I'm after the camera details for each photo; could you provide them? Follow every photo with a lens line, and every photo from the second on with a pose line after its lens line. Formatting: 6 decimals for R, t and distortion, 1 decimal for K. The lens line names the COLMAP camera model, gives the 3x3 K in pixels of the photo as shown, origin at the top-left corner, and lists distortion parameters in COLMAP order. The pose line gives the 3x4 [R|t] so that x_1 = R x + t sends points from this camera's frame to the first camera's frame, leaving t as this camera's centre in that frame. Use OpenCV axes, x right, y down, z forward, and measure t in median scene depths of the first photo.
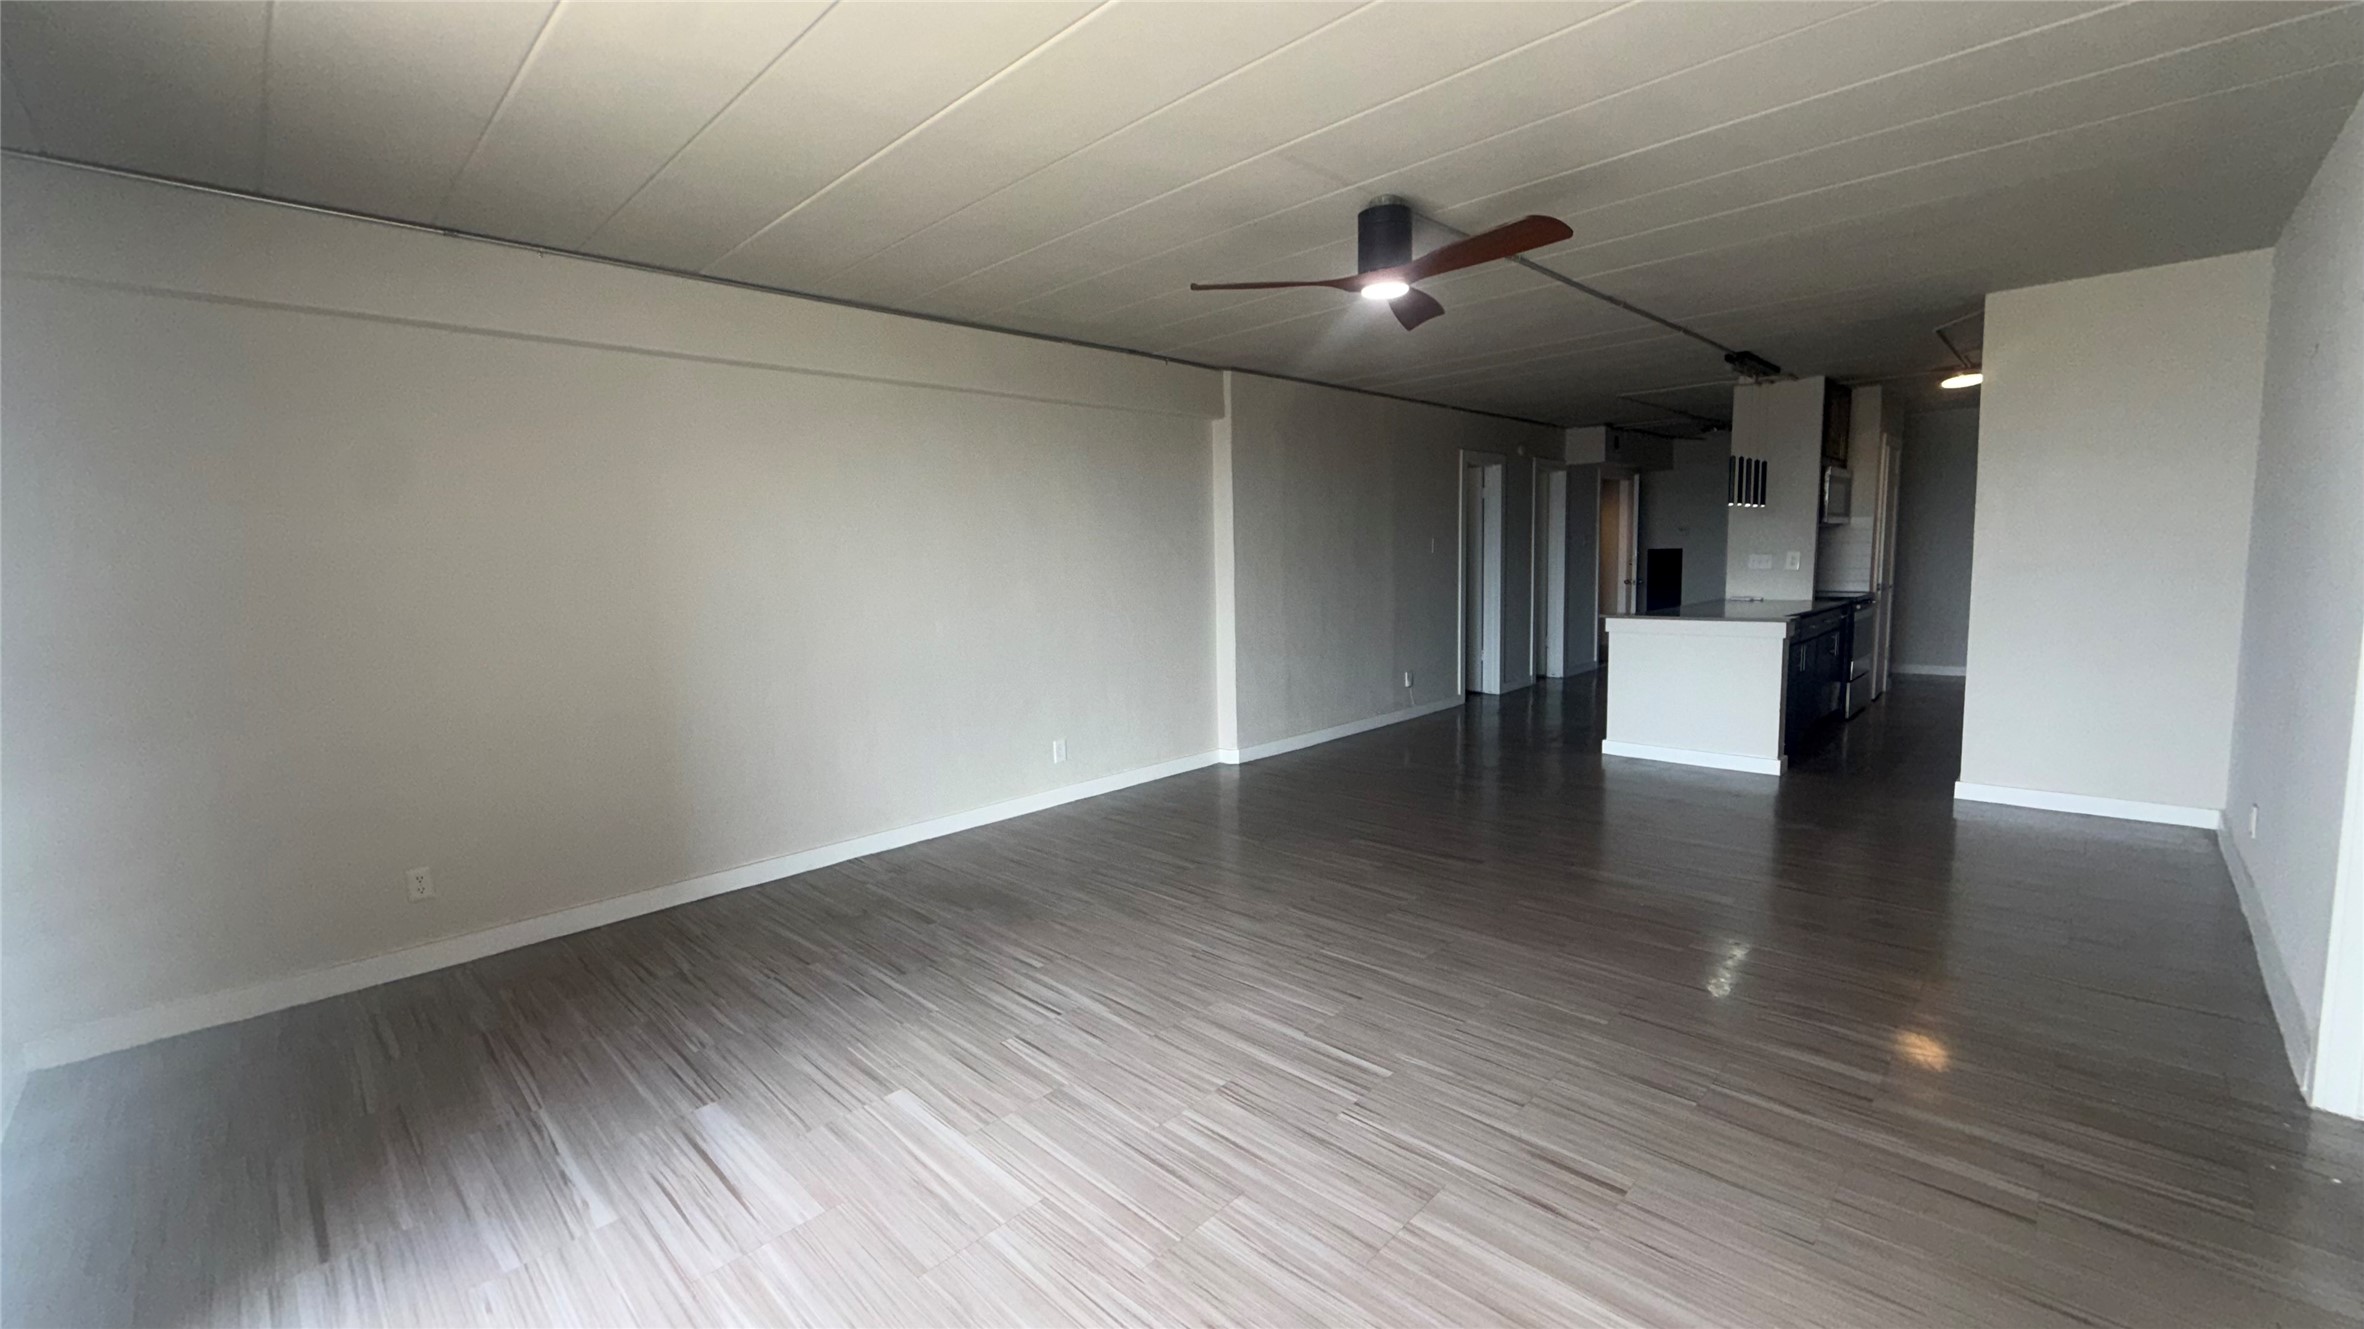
lens RADIAL K [[945.6, 0, 1177.9], [0, 945.6, 660.6], [0, 0, 1]] dist [-0.002540, 0.000229]
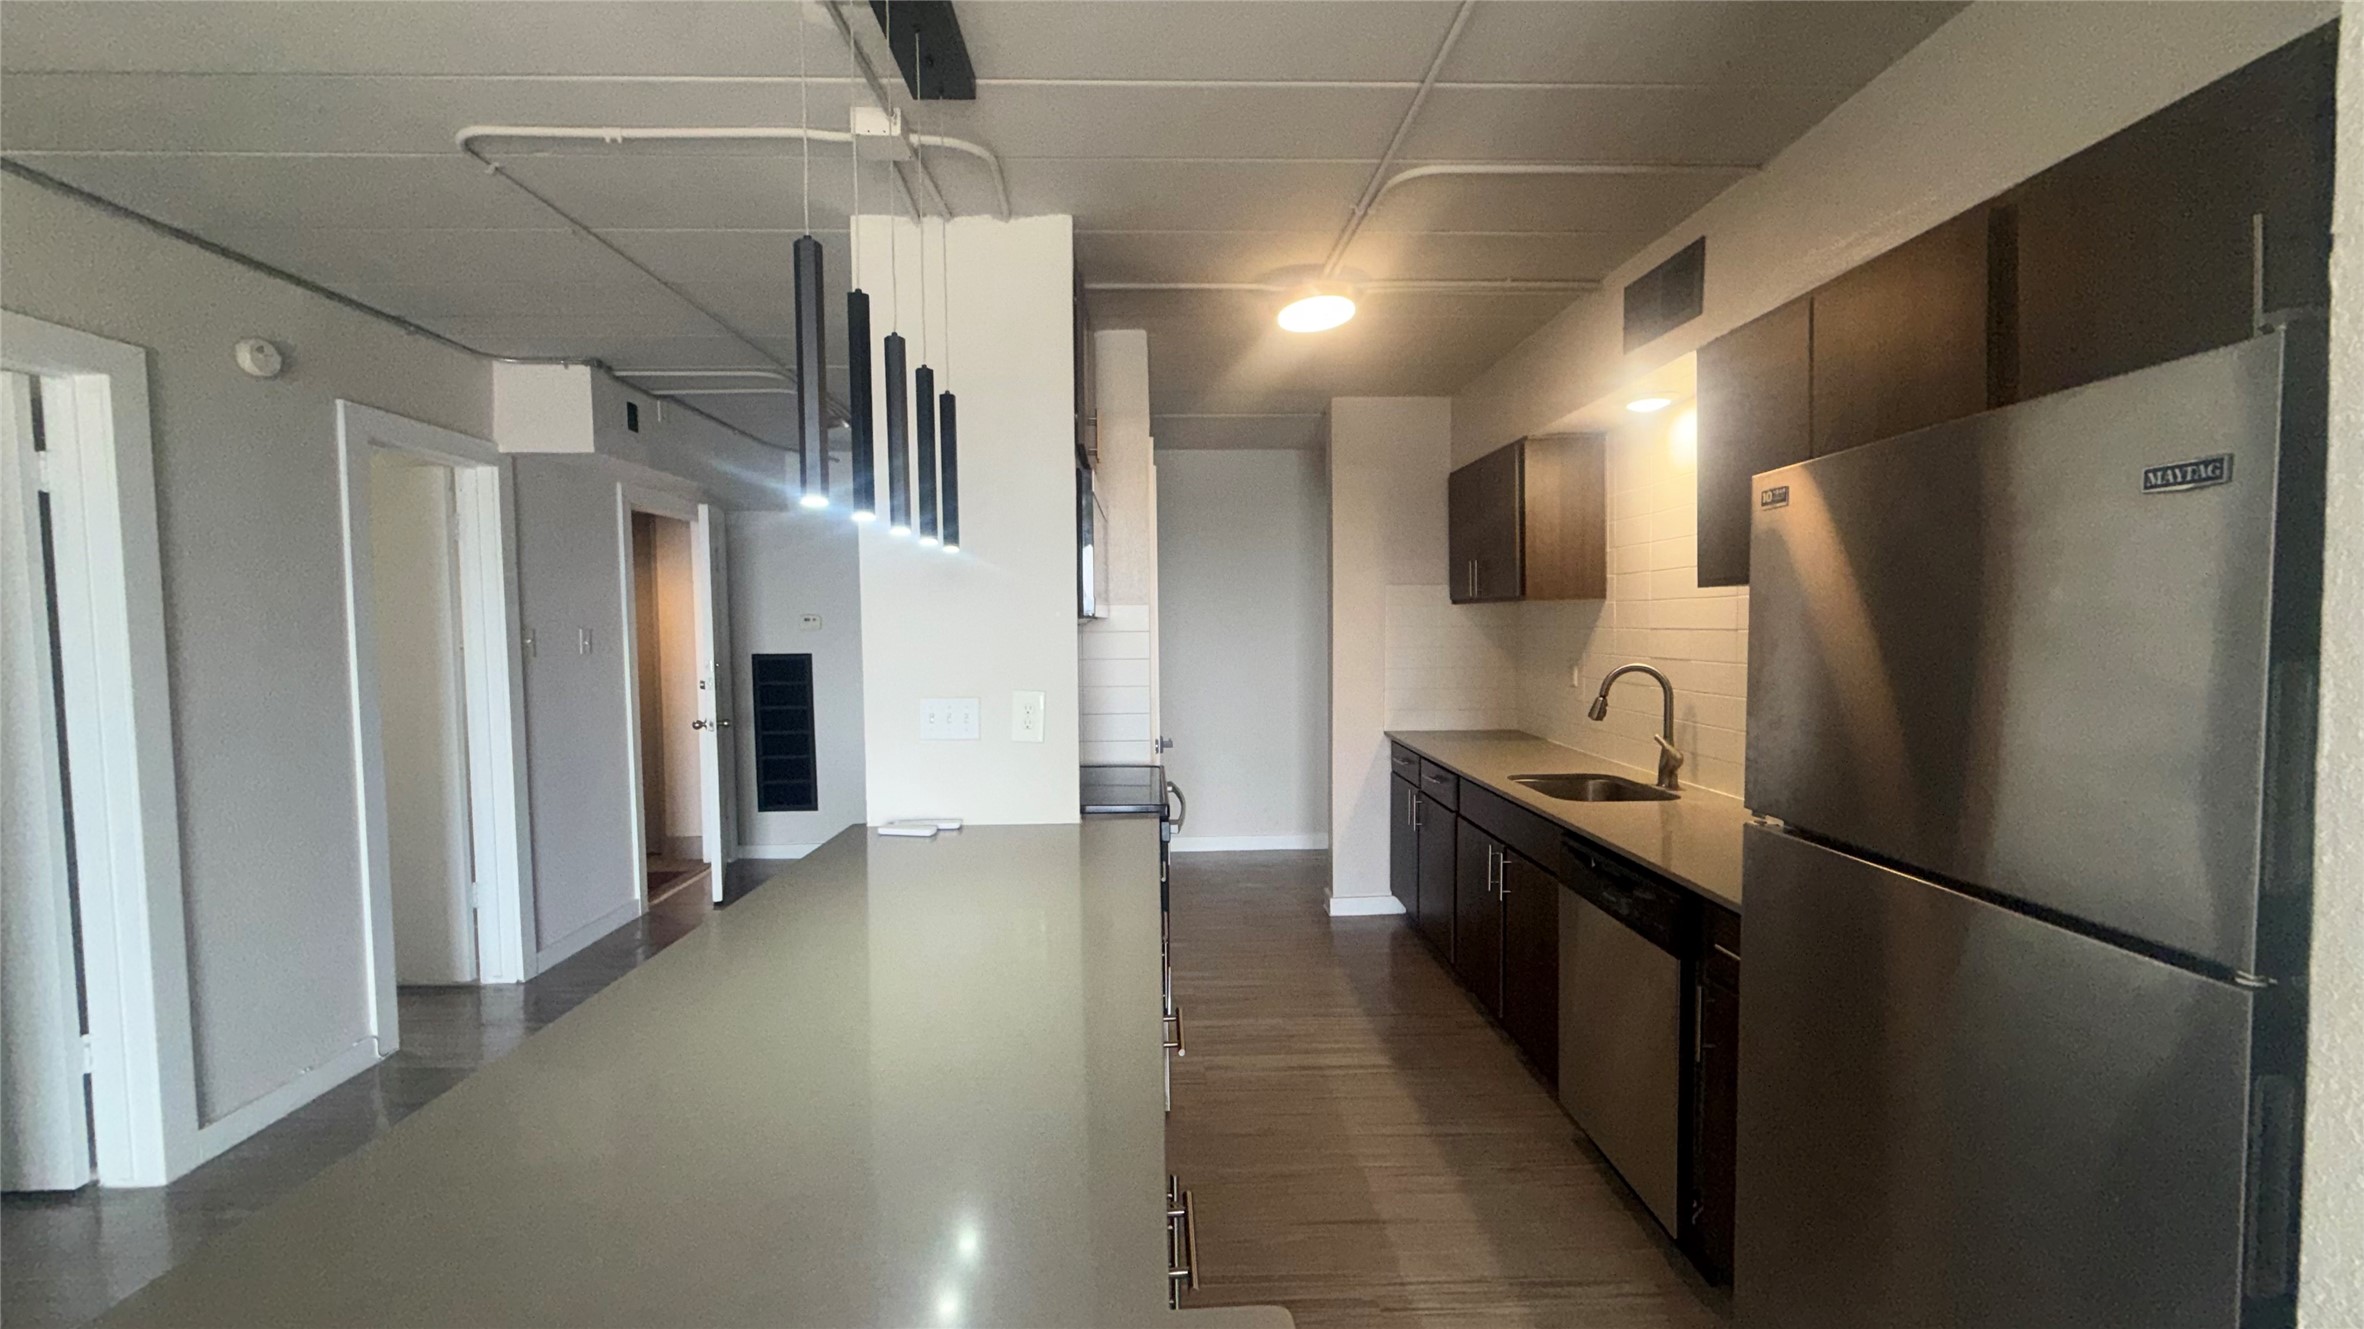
lens RADIAL K [[945.6, 0, 1176.2], [0, 945.6, 664.6], [0, 0, 1]] dist [-0.002540, 0.000229]
pose [[0.694178, -0.015797, 0.719630, 0.346753], [0.074939, 0.995912, -0.050426, -0.082461], [-0.715892, 0.088933, 0.692524, 0.568556]]
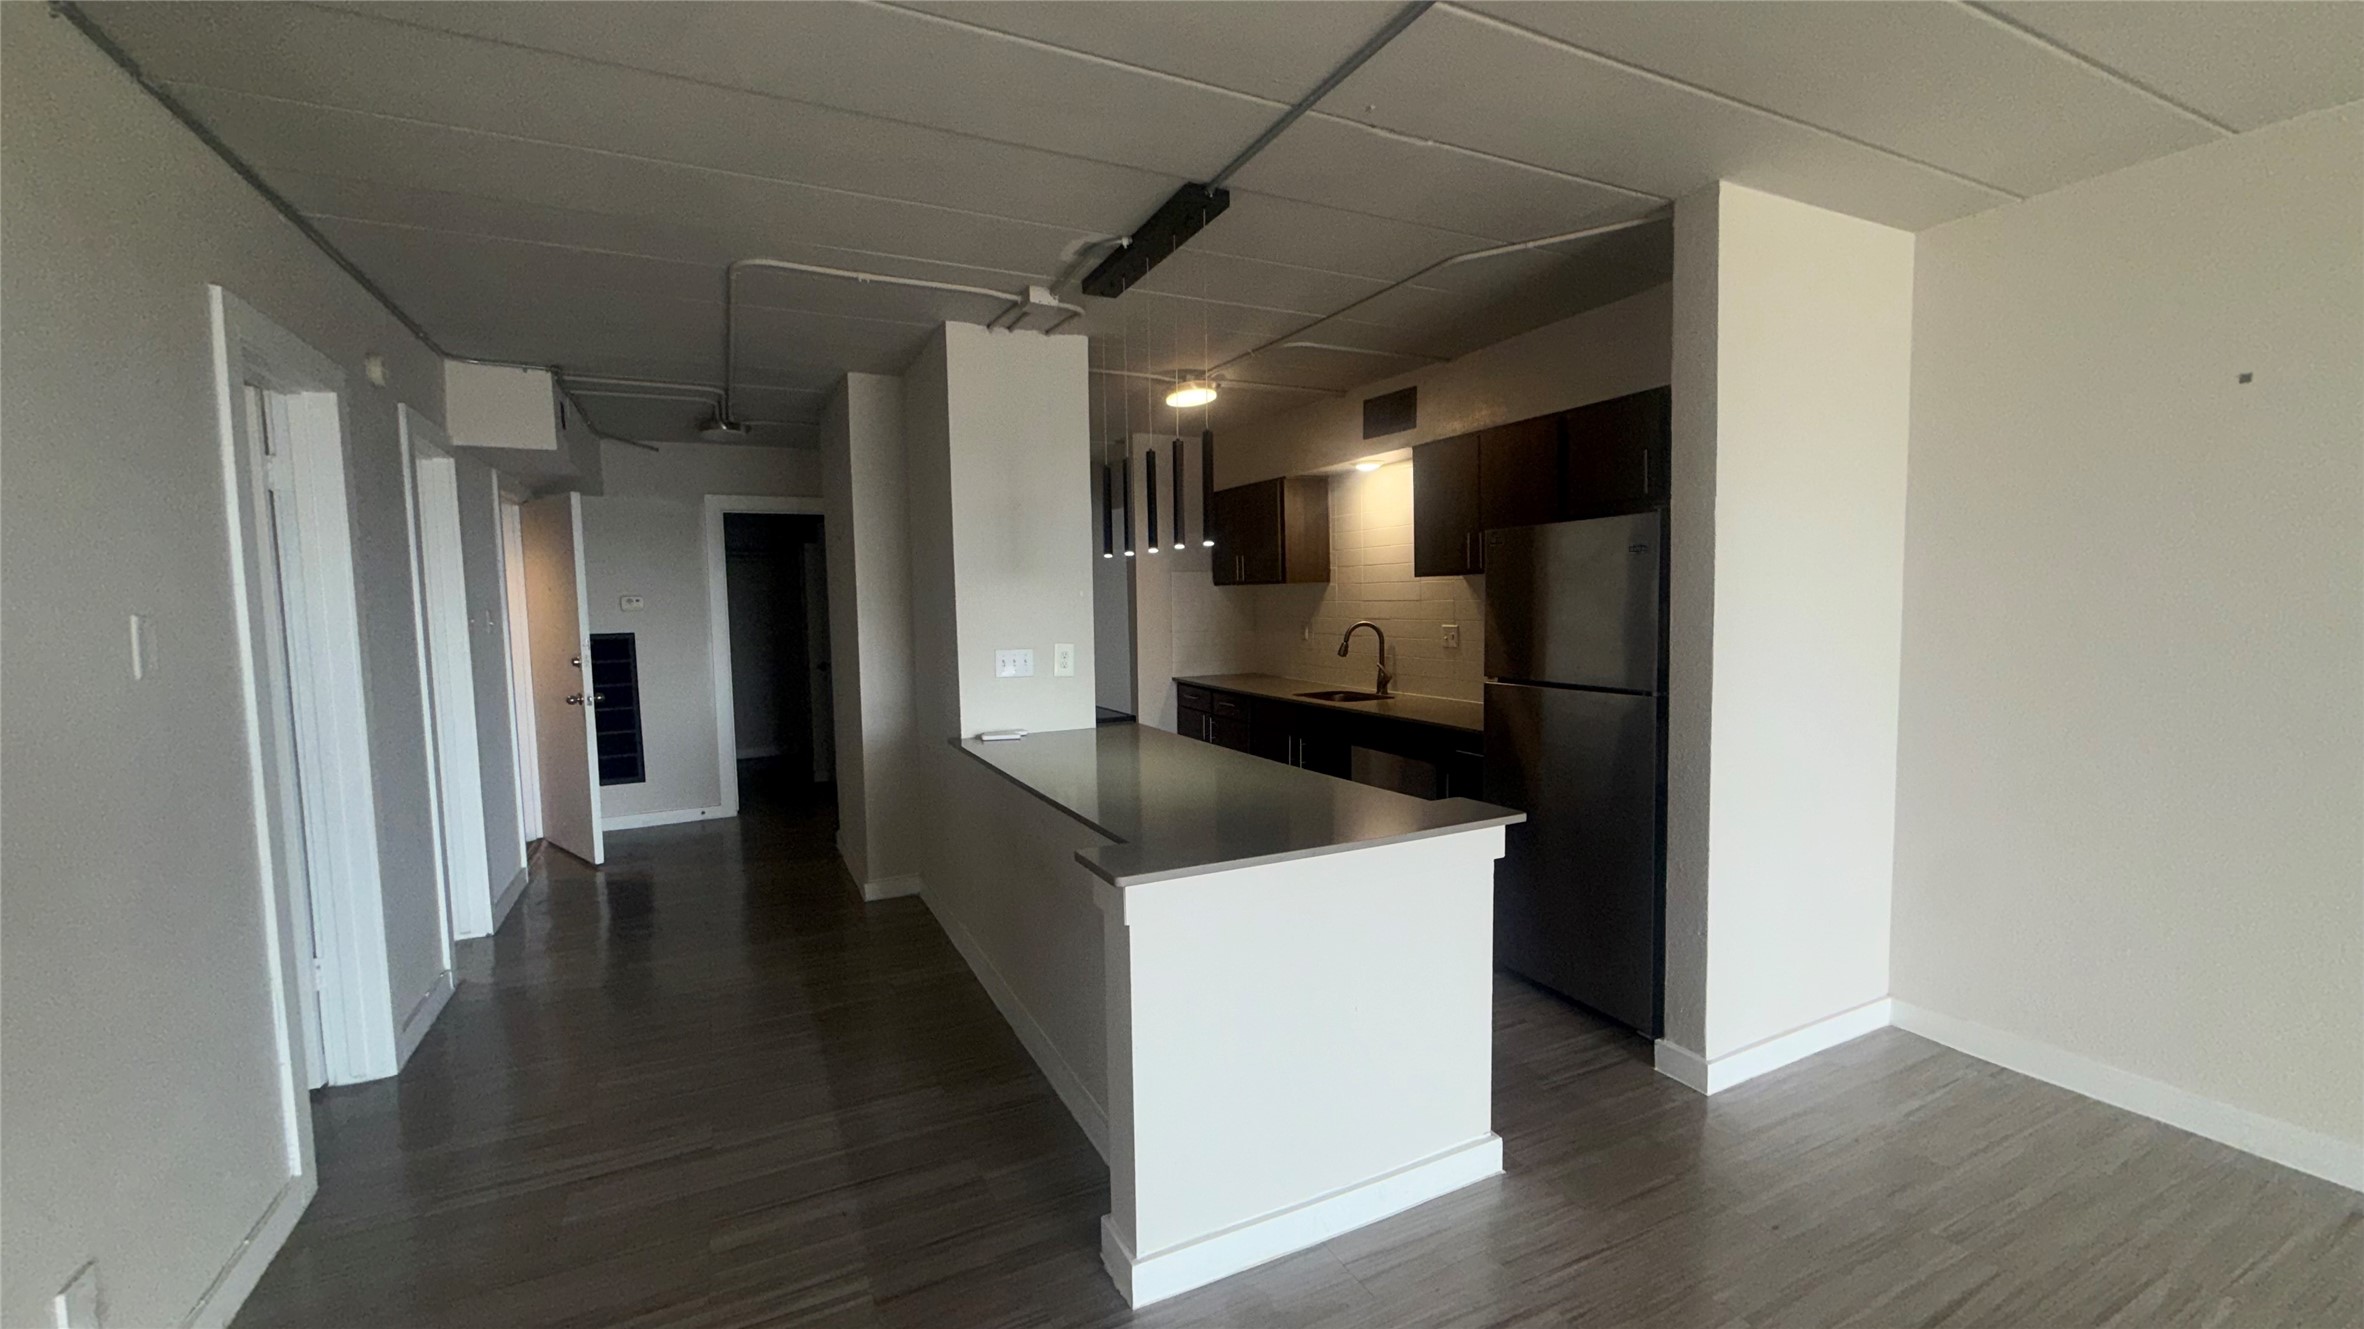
lens RADIAL K [[945.6, 0, 1175.5], [0, 945.6, 664.6], [0, 0, 1]] dist [-0.002540, 0.000229]
pose [[0.332401, -0.049935, 0.941815, 0.121322], [0.116066, 0.993173, 0.011694, -0.081547], [-0.935969, 0.105425, 0.335928, 0.604695]]
